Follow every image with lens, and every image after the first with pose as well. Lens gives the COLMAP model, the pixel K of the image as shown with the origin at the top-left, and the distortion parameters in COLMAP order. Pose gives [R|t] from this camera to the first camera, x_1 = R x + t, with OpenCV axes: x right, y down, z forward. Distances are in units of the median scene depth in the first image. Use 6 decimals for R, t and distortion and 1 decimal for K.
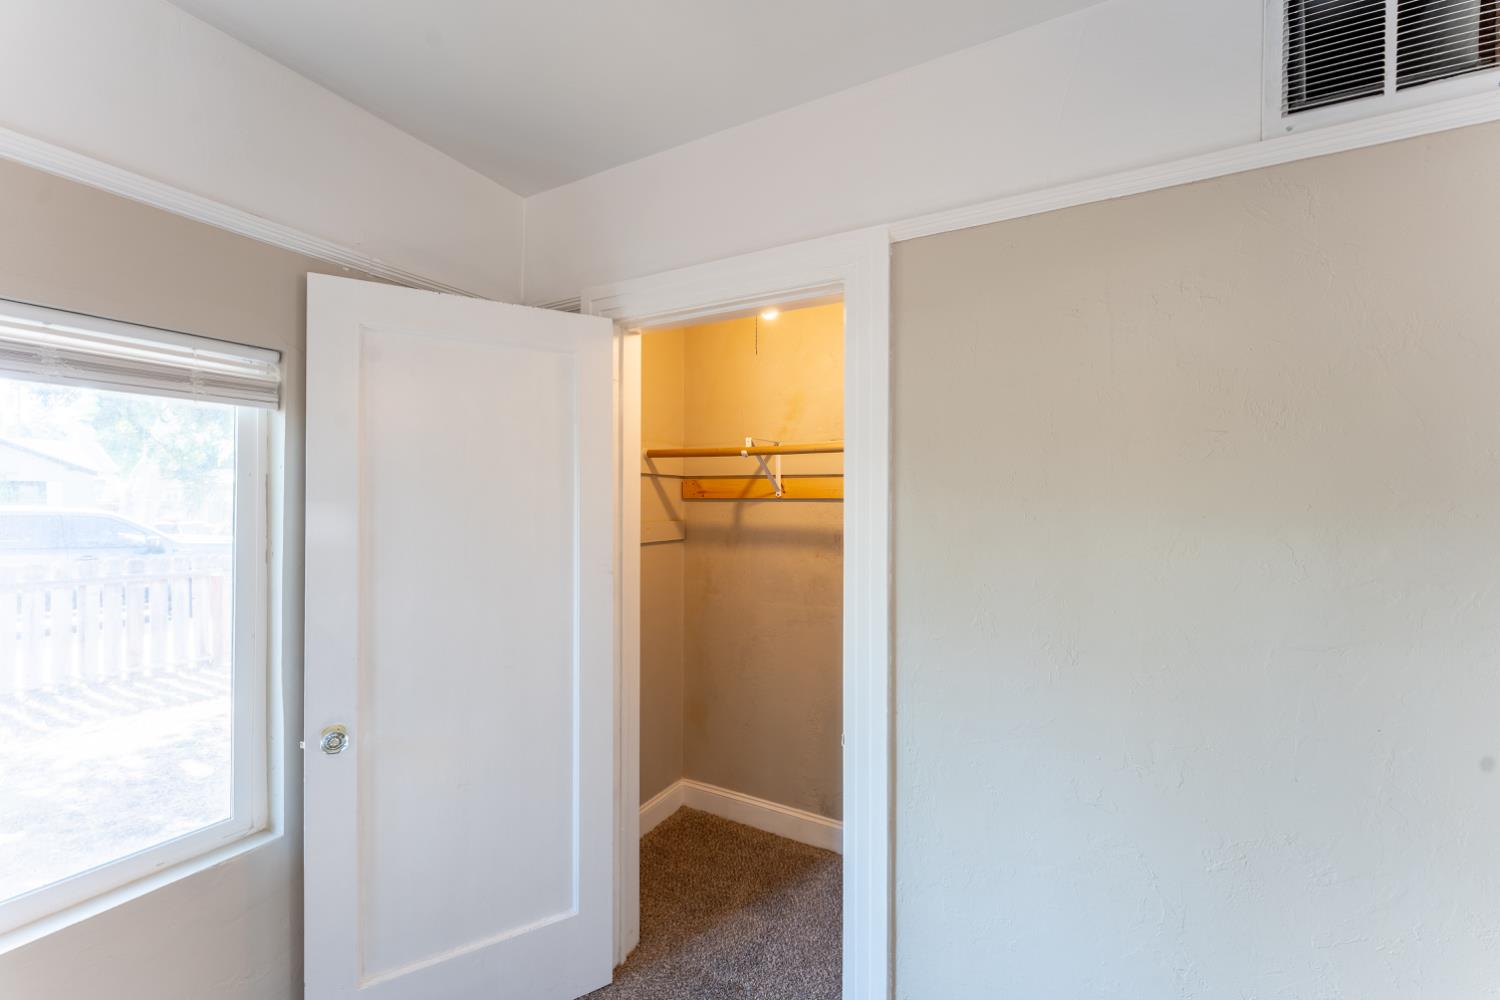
lens RADIAL K [[603.6, 0, 751.4], [0, 603.6, 502.8], [0, 0, 1]] dist [0.000438, -0.000656]
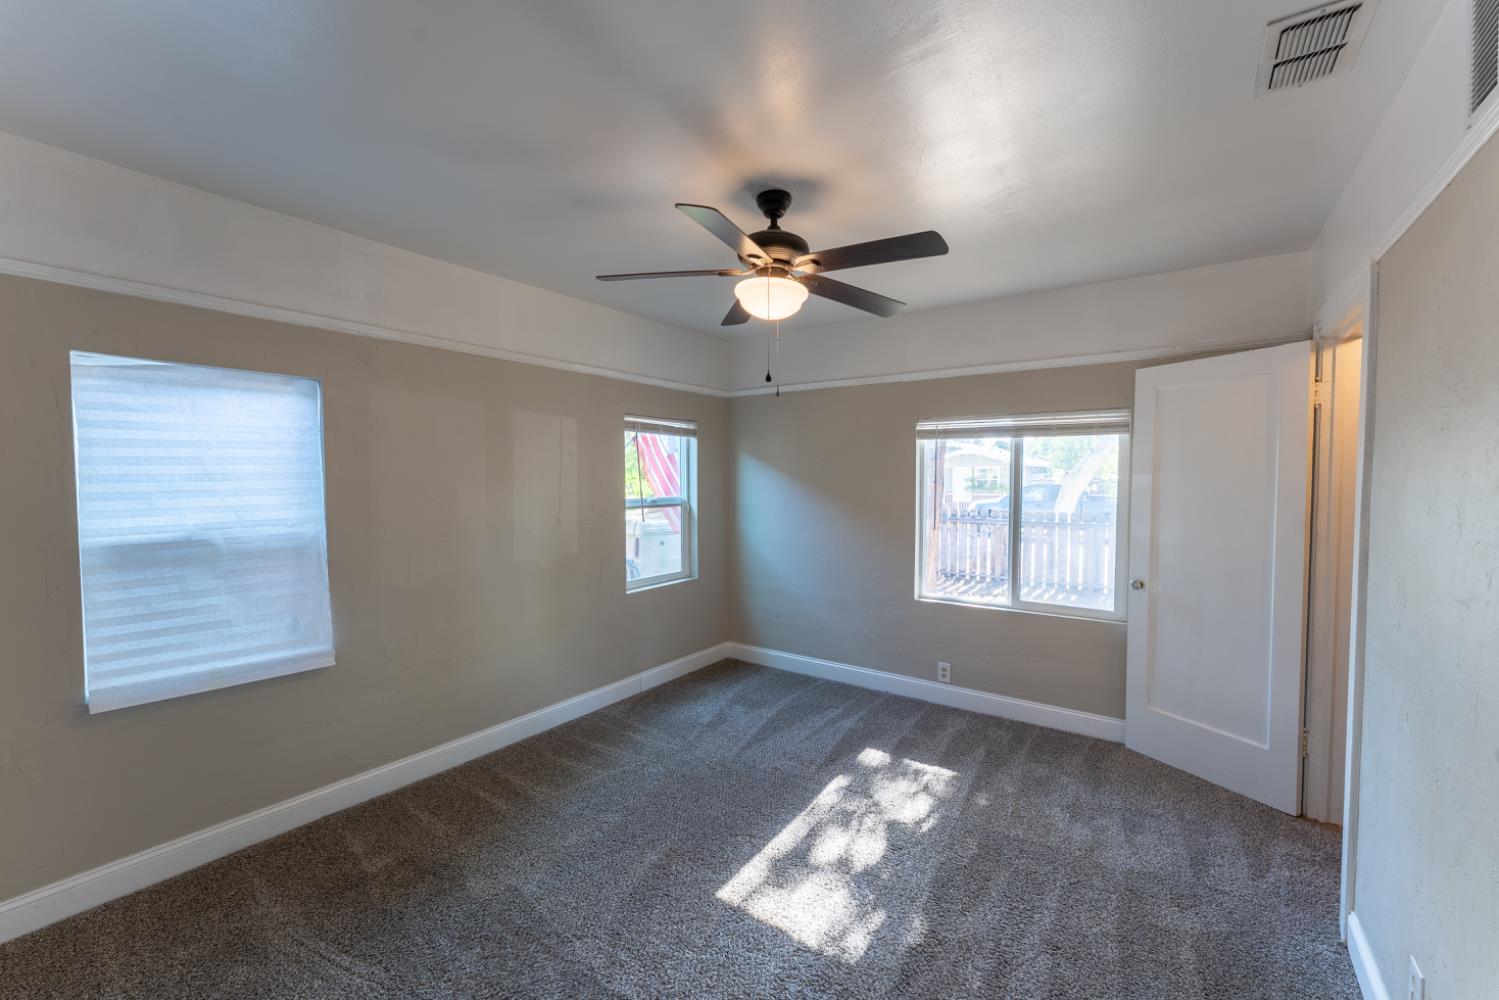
lens RADIAL K [[603.2, 0, 739.8], [0, 603.2, 501.0], [0, 0, 1]] dist [0.000438, -0.000656]
pose [[-0.116582, 0.036080, -0.992525, 0.944504], [-0.001917, 0.999330, 0.036553, 0.008991], [0.993179, 0.006164, -0.116435, -0.094994]]
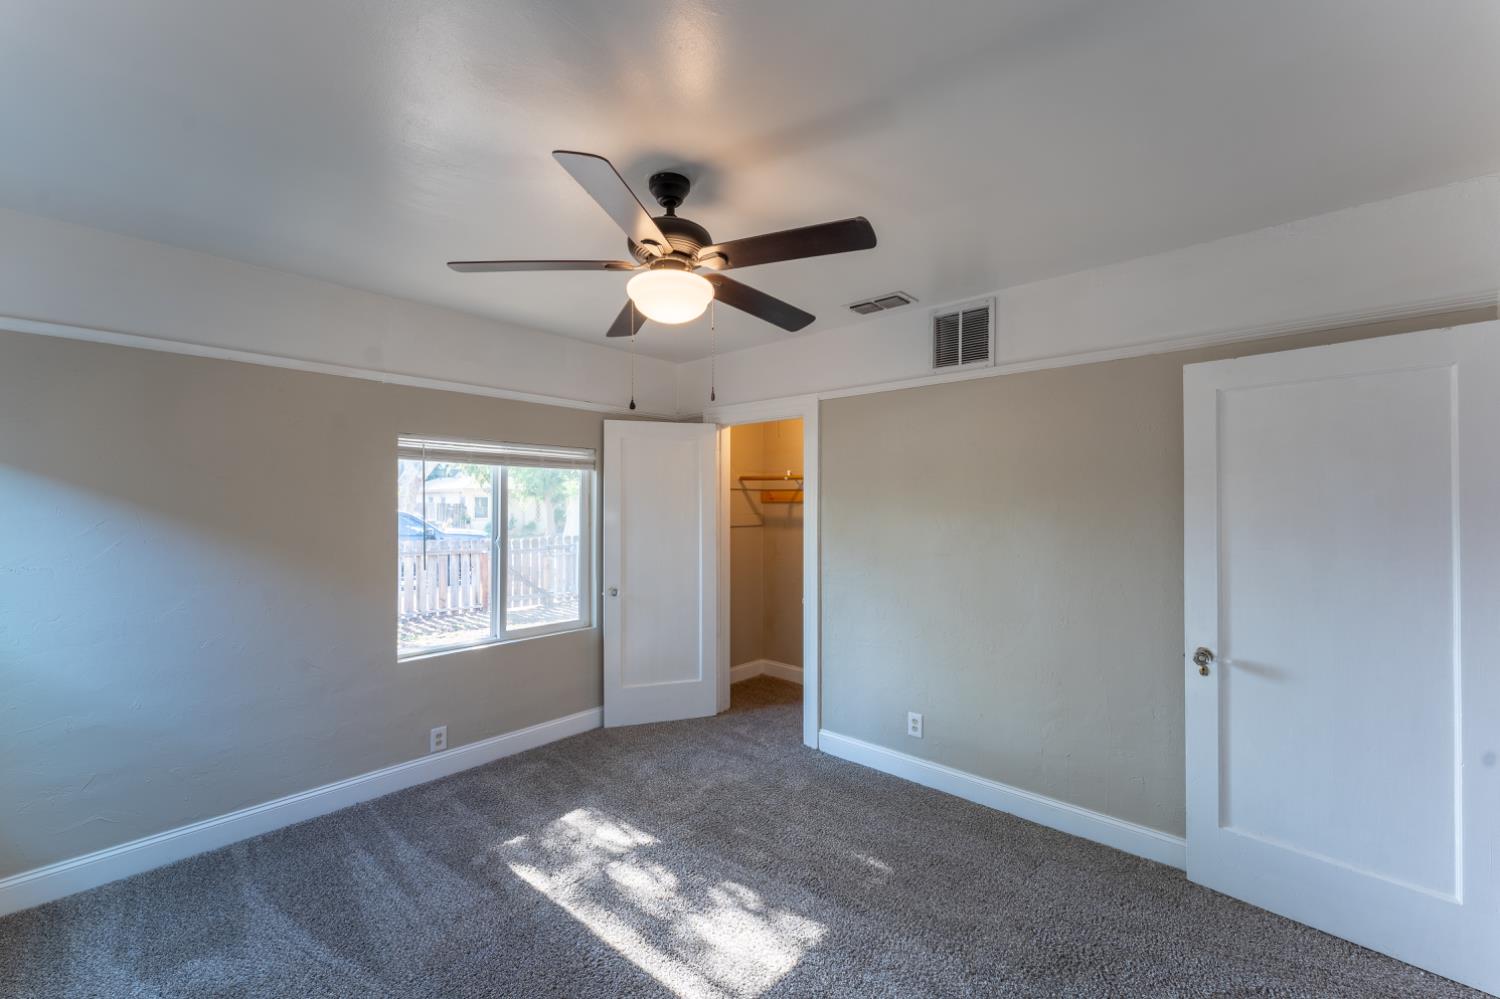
lens RADIAL K [[603.6, 0, 752.4], [0, 603.6, 505.0], [0, 0, 1]] dist [0.000438, -0.000656]
pose [[0.973934, -0.000337, -0.226831, 0.308675], [0.000709, 0.999999, 0.001556, -0.001373], [0.226830, -0.001676, 0.973933, -0.872145]]
